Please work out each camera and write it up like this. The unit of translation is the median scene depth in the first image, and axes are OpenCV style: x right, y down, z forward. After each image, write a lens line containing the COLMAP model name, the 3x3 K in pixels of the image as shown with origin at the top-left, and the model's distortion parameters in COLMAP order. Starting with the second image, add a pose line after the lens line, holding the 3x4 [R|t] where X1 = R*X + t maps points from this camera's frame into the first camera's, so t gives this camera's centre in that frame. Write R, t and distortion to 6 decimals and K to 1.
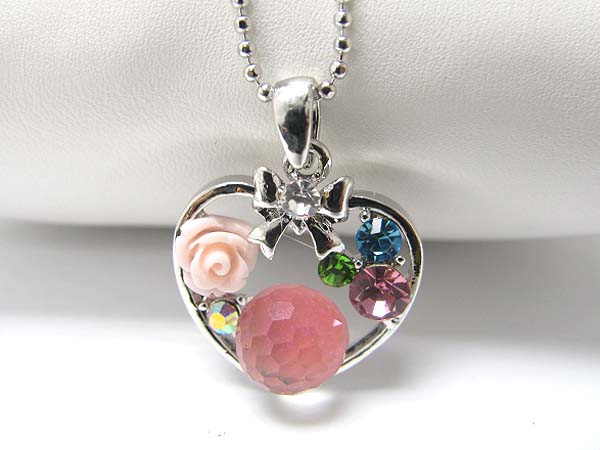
lens RADIAL K [[641.7, 0, 301.3], [0, 641.7, 150.2], [0, 0, 1]] dist [-0.139393, 0.044960]
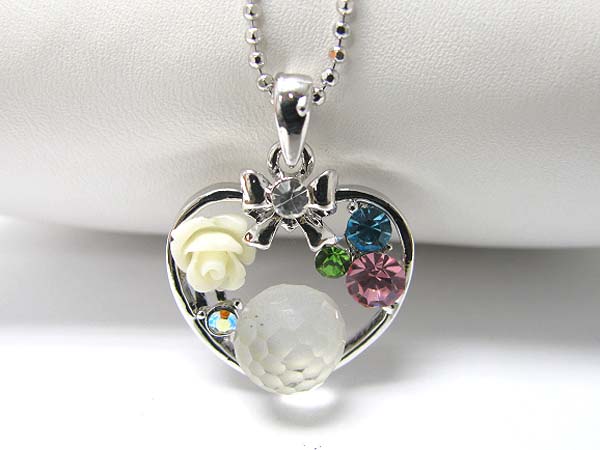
lens RADIAL K [[641.7, 0, 301.3], [0, 641.7, 150.2], [0, 0, 1]] dist [-0.139393, 0.044960]
pose [[0.999896, 0.002979, 0.014114, -0.199858], [-0.002843, 0.999950, -0.009598, -0.001507], [-0.014142, 0.009556, 0.999854, 0.002041]]
